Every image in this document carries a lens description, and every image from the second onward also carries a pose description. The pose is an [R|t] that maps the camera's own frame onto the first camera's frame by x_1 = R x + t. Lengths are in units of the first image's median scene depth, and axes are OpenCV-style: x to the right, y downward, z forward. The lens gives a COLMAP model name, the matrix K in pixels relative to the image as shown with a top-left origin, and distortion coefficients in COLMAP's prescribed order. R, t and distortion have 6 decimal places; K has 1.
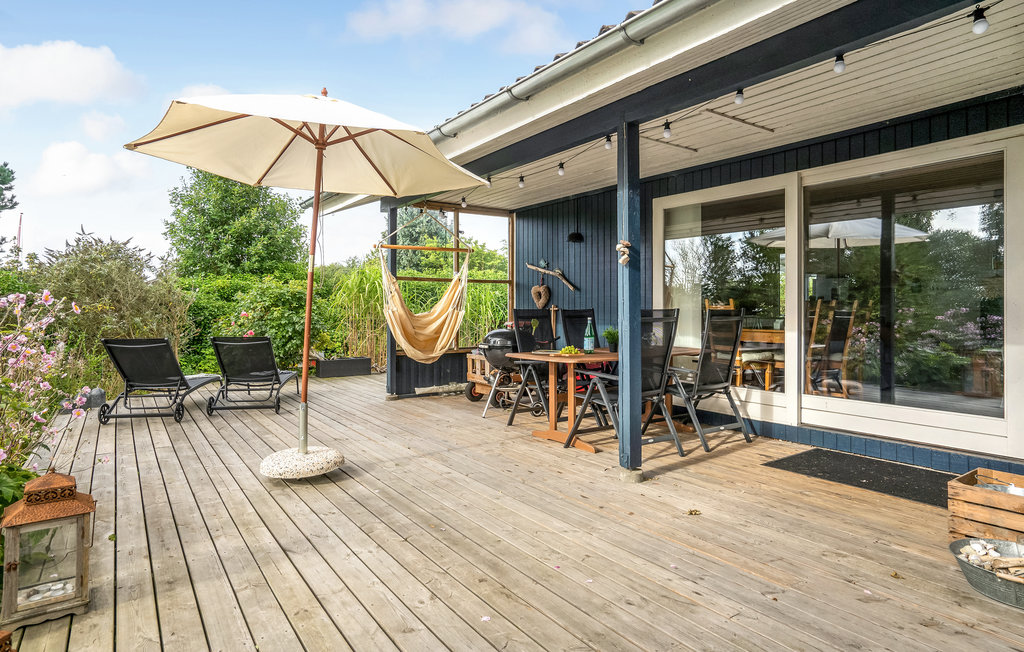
lens RADIAL K [[594.8, 0, 503.3], [0, 594.8, 320.6], [0, 0, 1]] dist [-0.039969, 0.019316]
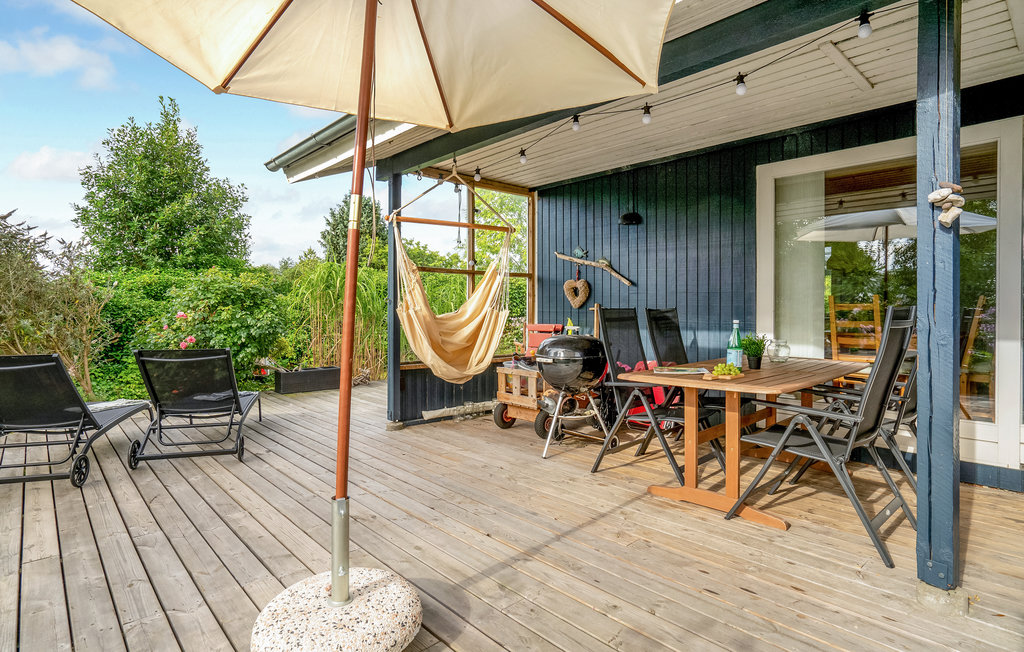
lens RADIAL K [[553.3, 0, 512.0], [0, 553.3, 326.0], [0, 0, 1]] dist [-0.045117, 0.023511]
pose [[0.989451, -0.002742, 0.144840, -0.135002], [0.001428, 0.999957, 0.009176, -0.003151], [-0.144859, -0.008872, 0.989413, 0.273833]]
